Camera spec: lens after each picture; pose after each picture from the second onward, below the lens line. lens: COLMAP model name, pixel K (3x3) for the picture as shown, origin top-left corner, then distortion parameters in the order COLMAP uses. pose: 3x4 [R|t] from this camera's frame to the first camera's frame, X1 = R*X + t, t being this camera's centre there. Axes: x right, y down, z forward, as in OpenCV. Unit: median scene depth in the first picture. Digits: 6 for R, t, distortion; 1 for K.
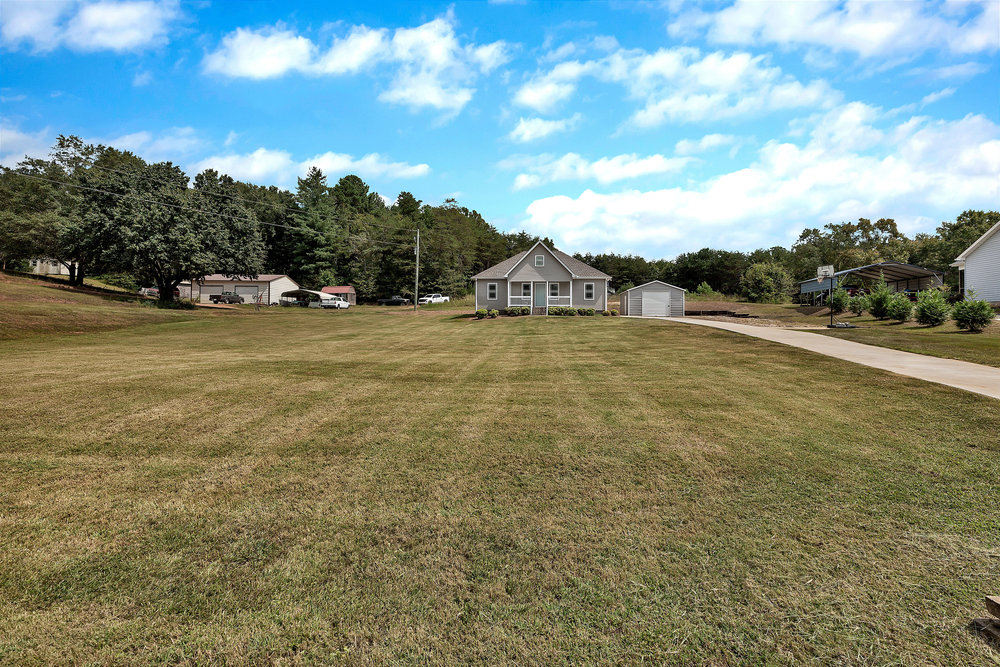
lens RADIAL K [[463.4, 0, 498.3], [0, 463.4, 336.6], [0, 0, 1]] dist [0.004059, -0.001460]
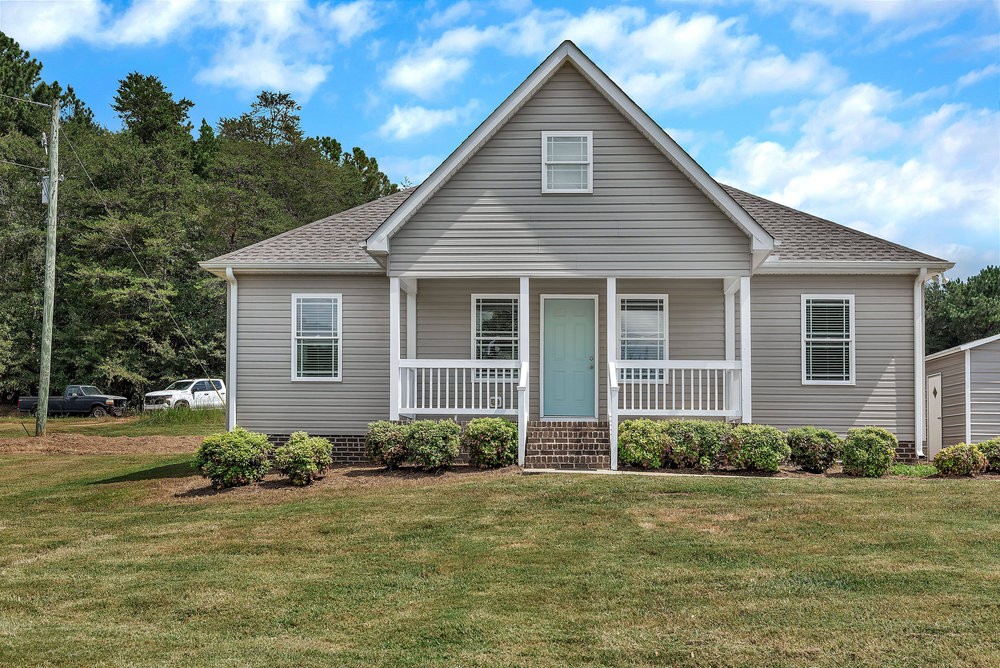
lens RADIAL K [[1009.3, 0, 497.8], [0, 1009.3, 333.6], [0, 0, 1]] dist [0.003141, 0.000000]
pose [[0.998727, 0.010423, 0.049359, 0.041374], [-0.002729, 0.988153, -0.153446, -0.036617], [-0.050374, 0.153115, 0.986924, 0.598174]]
